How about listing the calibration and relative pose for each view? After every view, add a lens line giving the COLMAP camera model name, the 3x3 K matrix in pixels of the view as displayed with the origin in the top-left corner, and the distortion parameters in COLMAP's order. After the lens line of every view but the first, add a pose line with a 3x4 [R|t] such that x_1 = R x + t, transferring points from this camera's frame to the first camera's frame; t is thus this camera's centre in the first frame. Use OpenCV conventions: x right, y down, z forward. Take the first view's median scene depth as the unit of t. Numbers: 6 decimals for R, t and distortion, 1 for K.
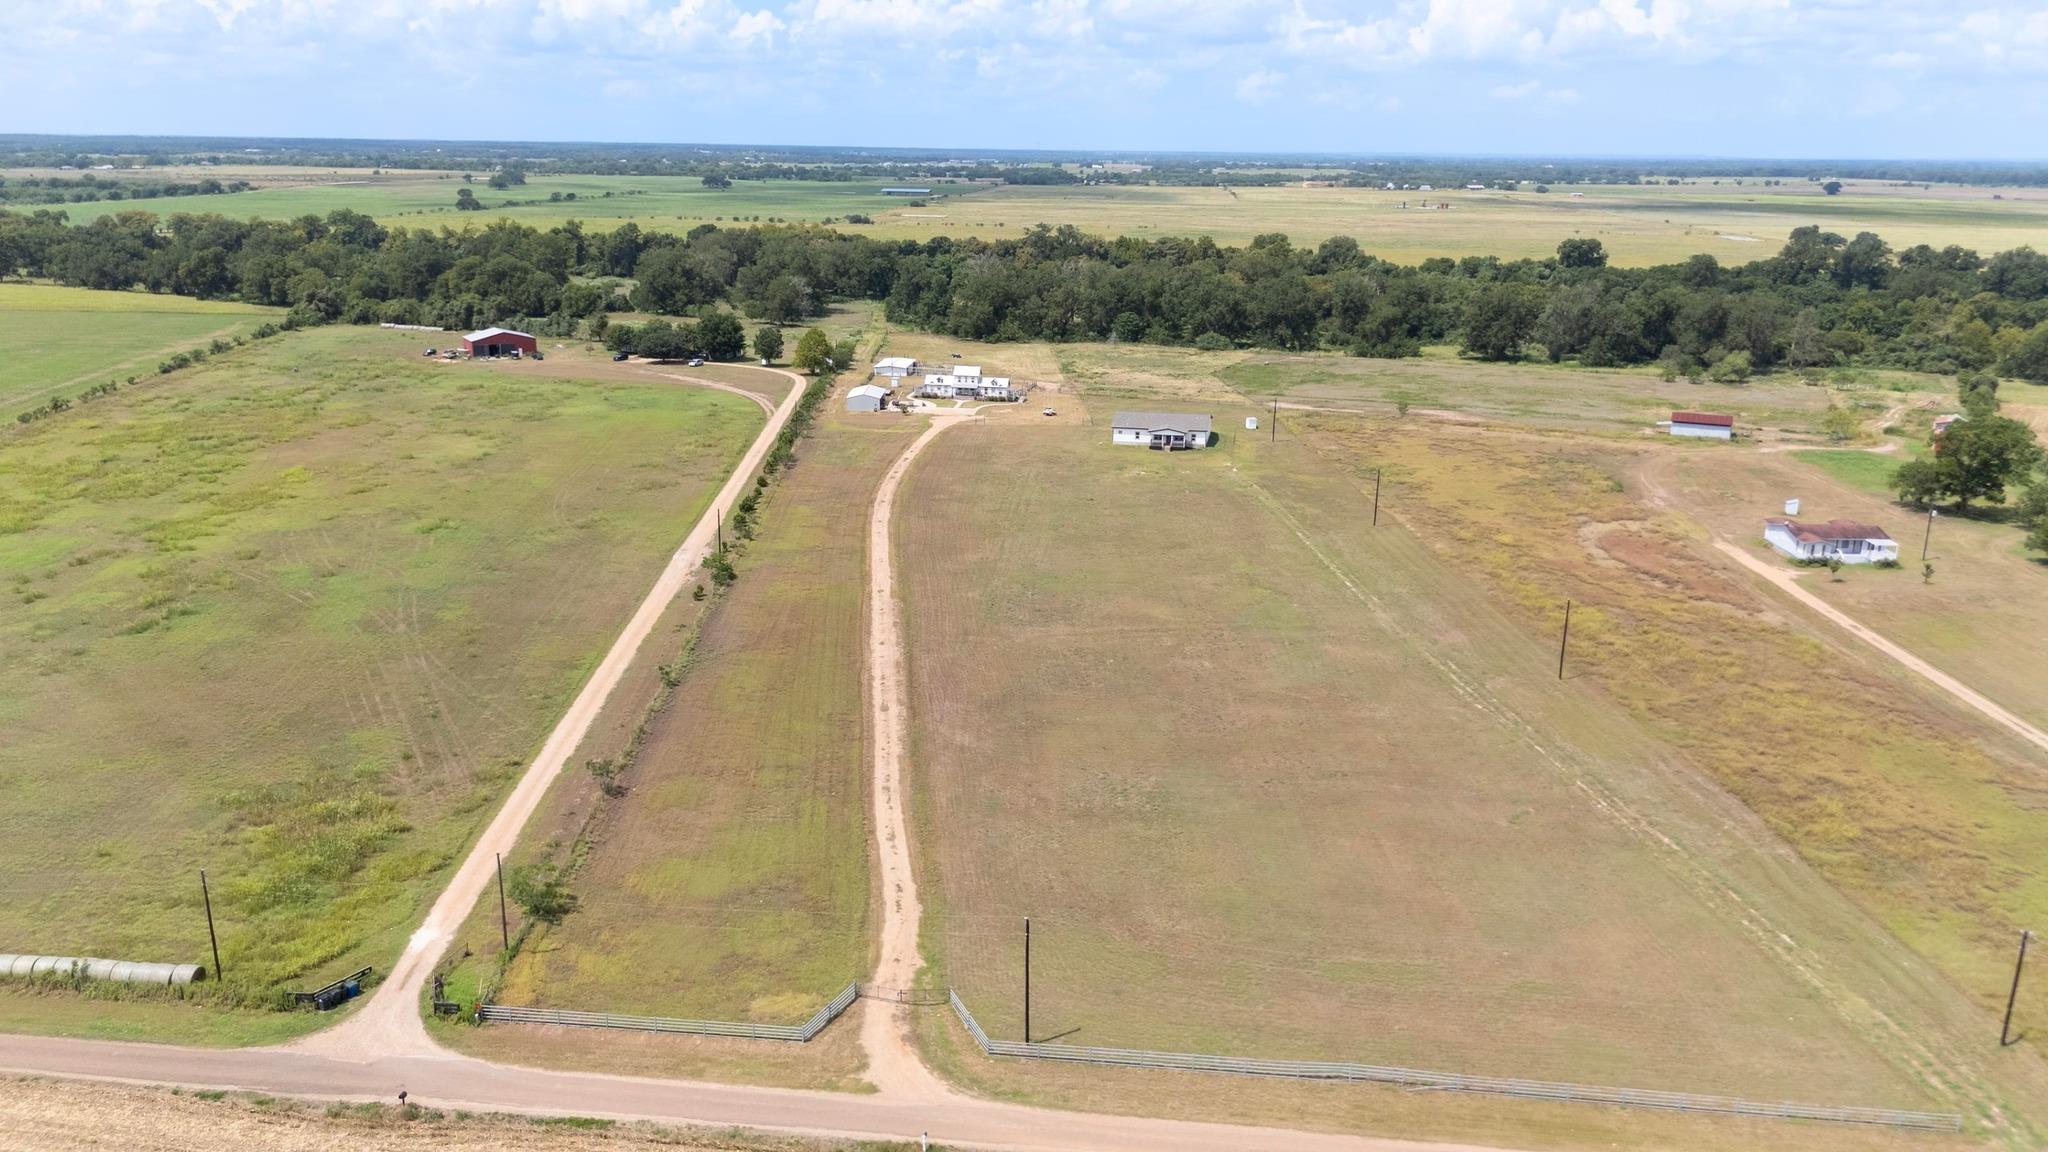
lens RADIAL K [[1475.1, 0, 1024.0], [0, 1475.1, 576.0], [0, 0, 1]] dist [0.068287, -0.076630]
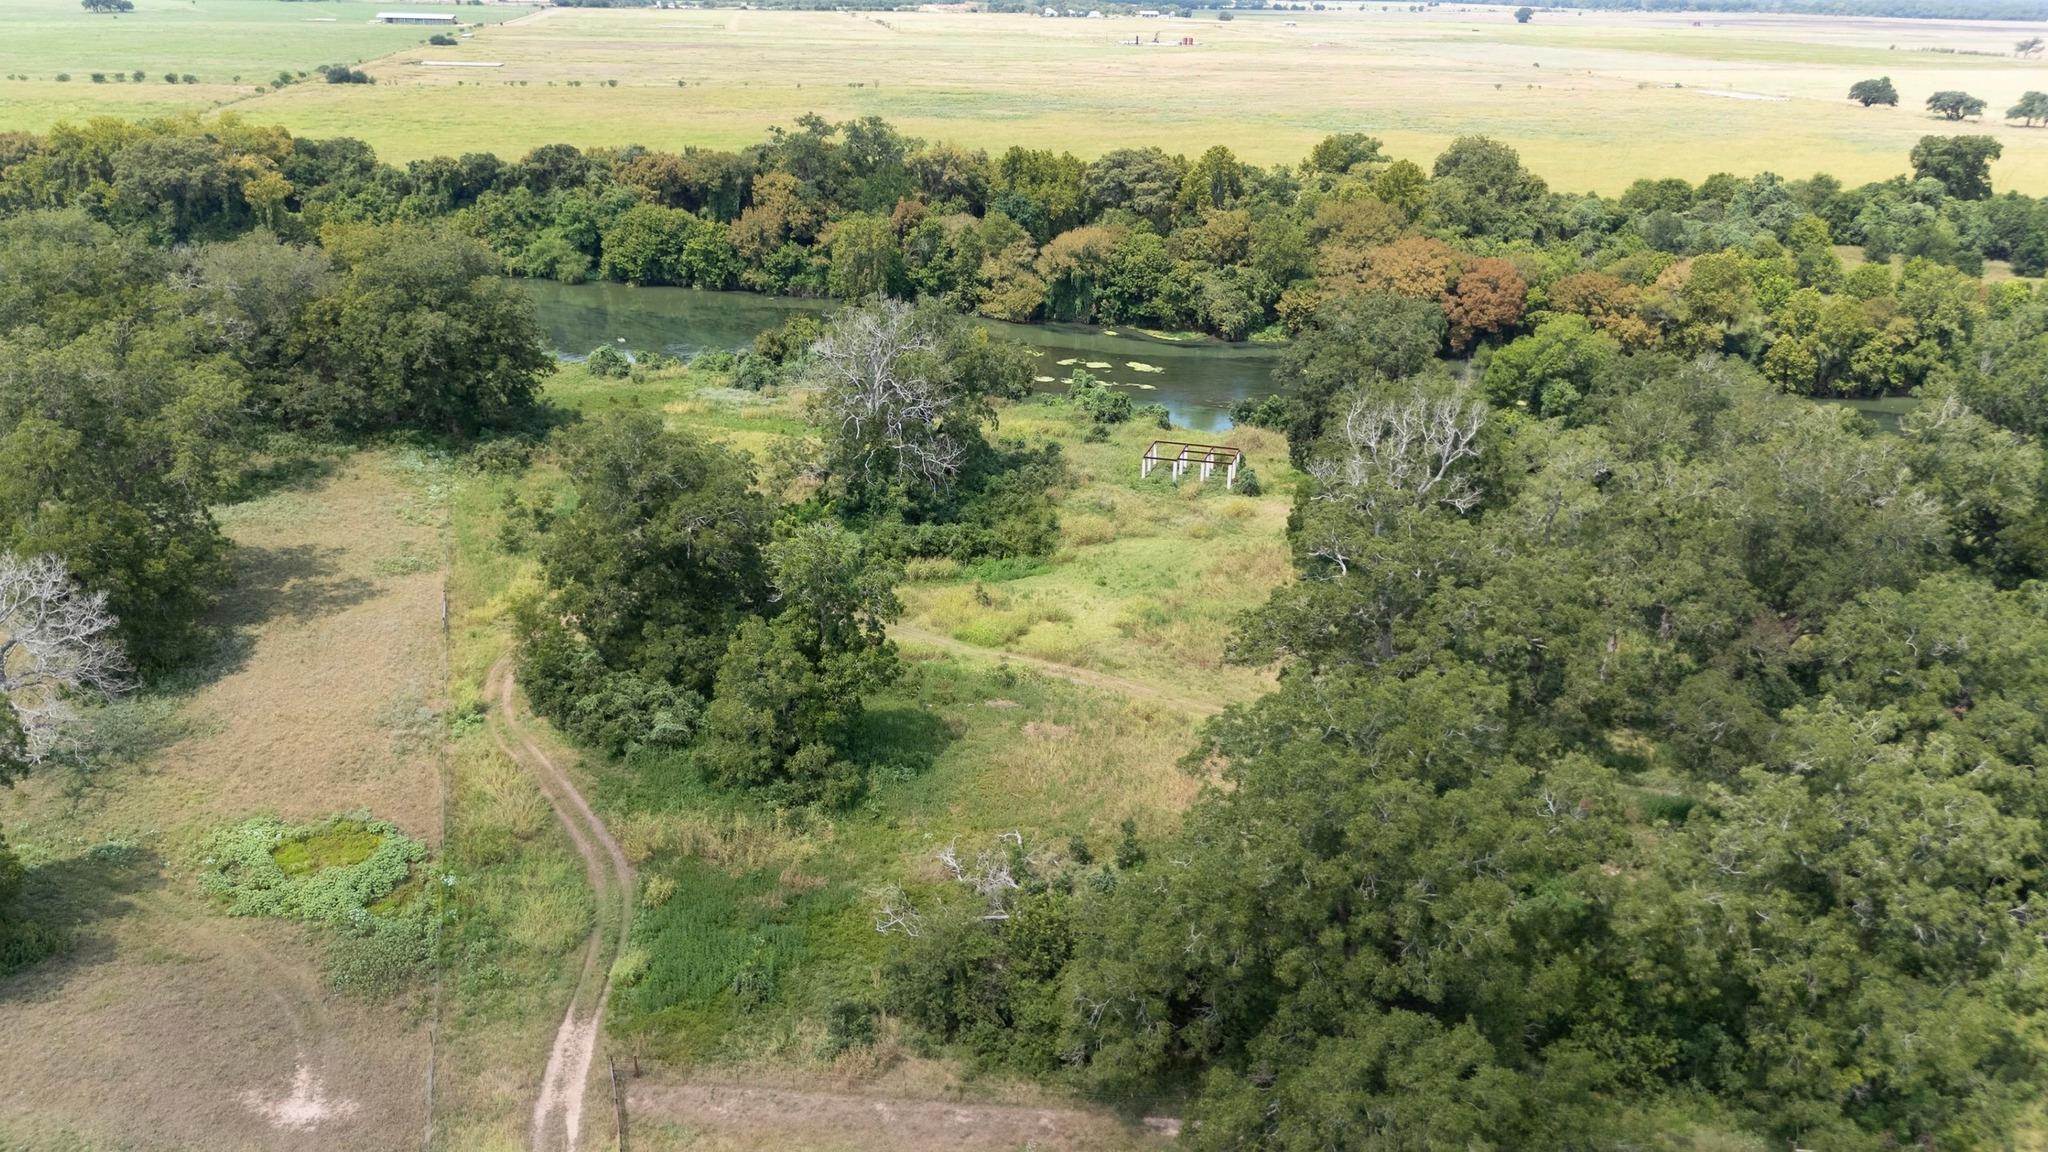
lens RADIAL K [[1475.1, 0, 1024.0], [0, 1475.1, 576.0], [0, 0, 1]] dist [0.068287, -0.076630]
pose [[0.956983, -0.104376, 0.270719, -0.061663], [0.074618, 0.990206, 0.118004, -0.160302], [-0.280384, -0.092727, 0.955399, 0.589209]]
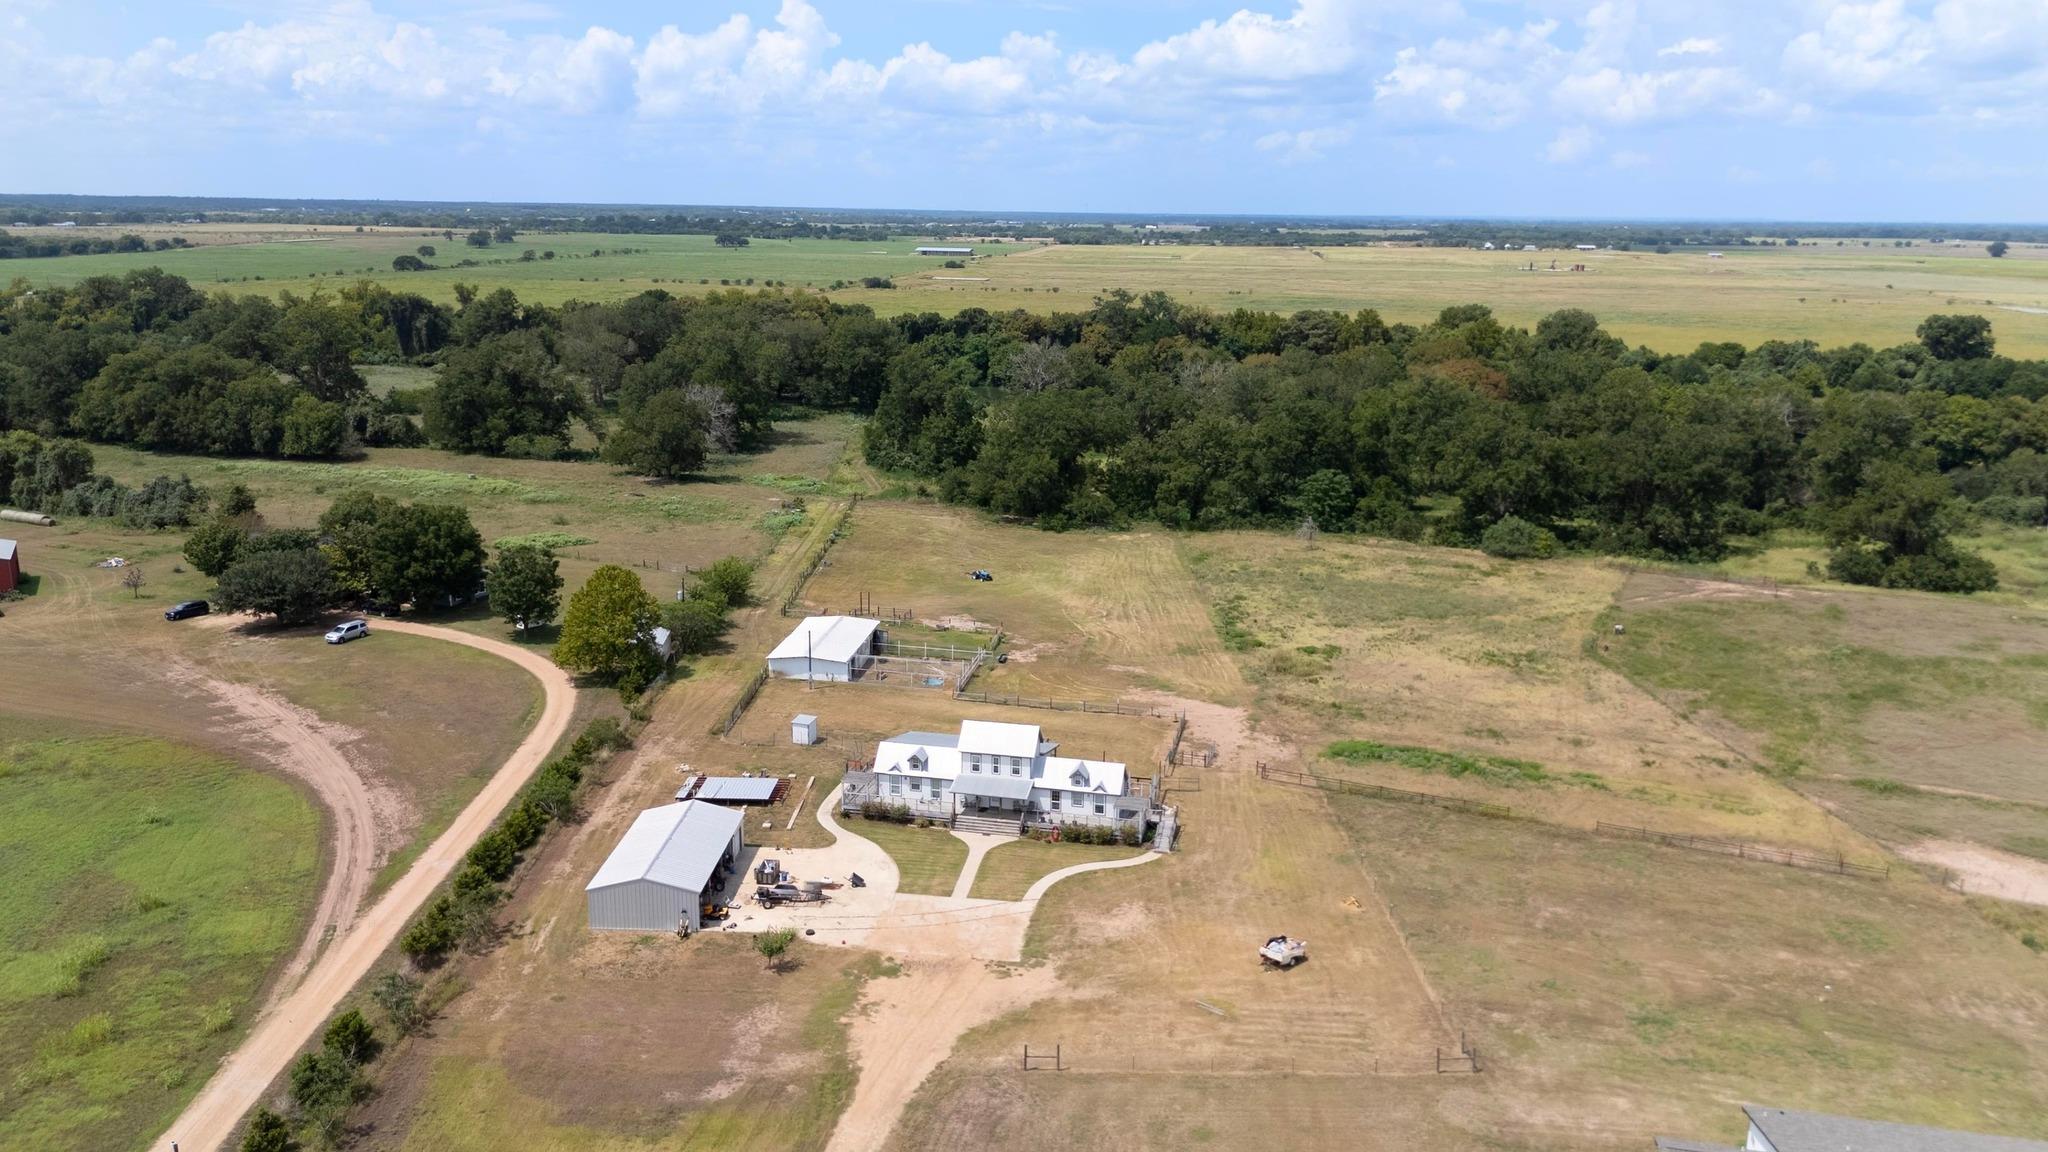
lens RADIAL K [[1475.1, 0, 1024.0], [0, 1475.1, 576.0], [0, 0, 1]] dist [0.068287, -0.076630]
pose [[0.999531, 0.007863, -0.029589, -0.011684], [-0.009037, 0.999169, -0.039749, -0.081251], [0.029252, 0.039998, 0.998771, 0.332173]]
